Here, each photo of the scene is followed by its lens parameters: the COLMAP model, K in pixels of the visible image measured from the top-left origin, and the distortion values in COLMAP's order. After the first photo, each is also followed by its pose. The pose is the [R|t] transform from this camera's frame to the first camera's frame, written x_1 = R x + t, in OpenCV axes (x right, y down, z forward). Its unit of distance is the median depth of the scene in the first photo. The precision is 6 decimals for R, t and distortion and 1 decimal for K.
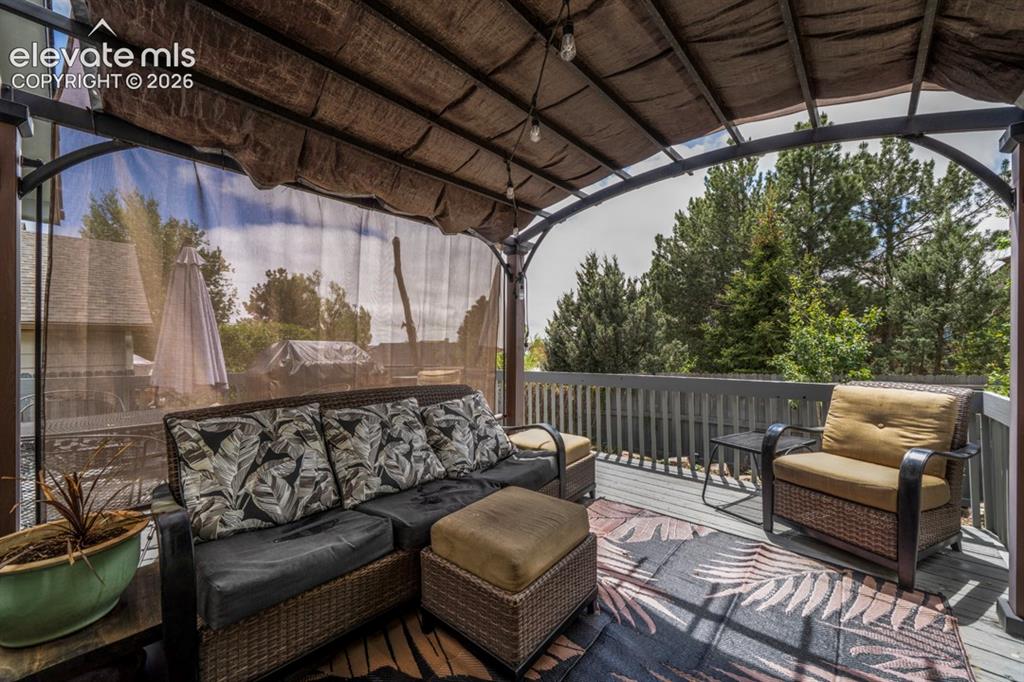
lens RADIAL K [[366.1, 0, 512.0], [0, 366.1, 341.0], [0, 0, 1]] dist [-0.000552, -0.000039]
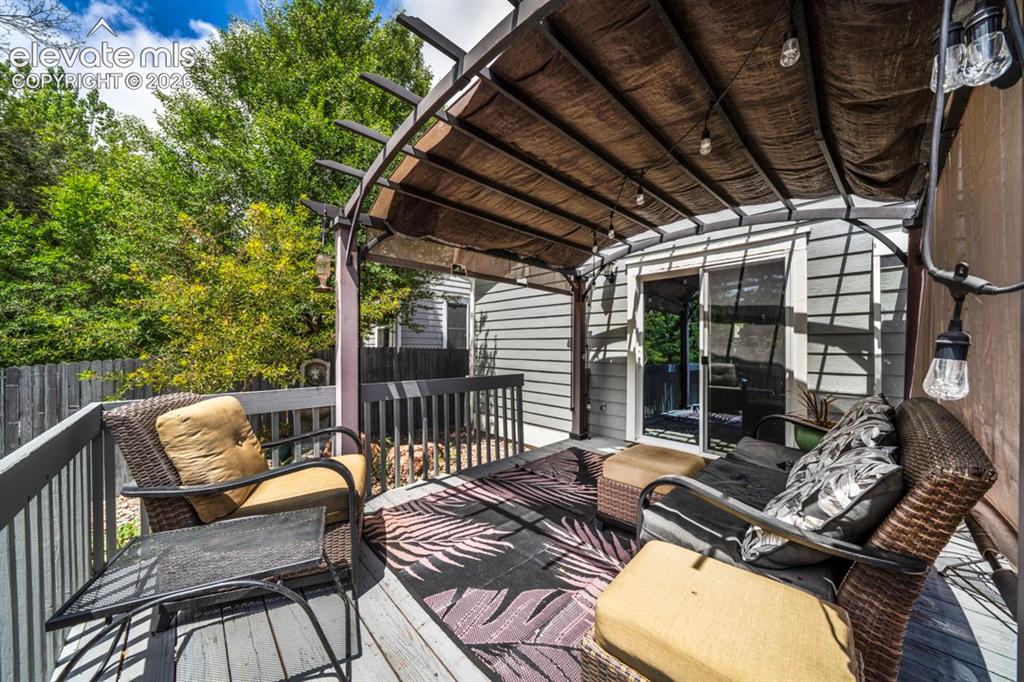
lens RADIAL K [[340.6, 0, 512.0], [0, 340.6, 341.0], [0, 0, 1]] dist [0.000898, 0.000031]
pose [[-0.995017, 0.003469, 0.099647, 0.392373], [0.004662, 0.999920, 0.011742, -0.004073], [-0.099598, 0.012148, -0.994954, 2.051253]]
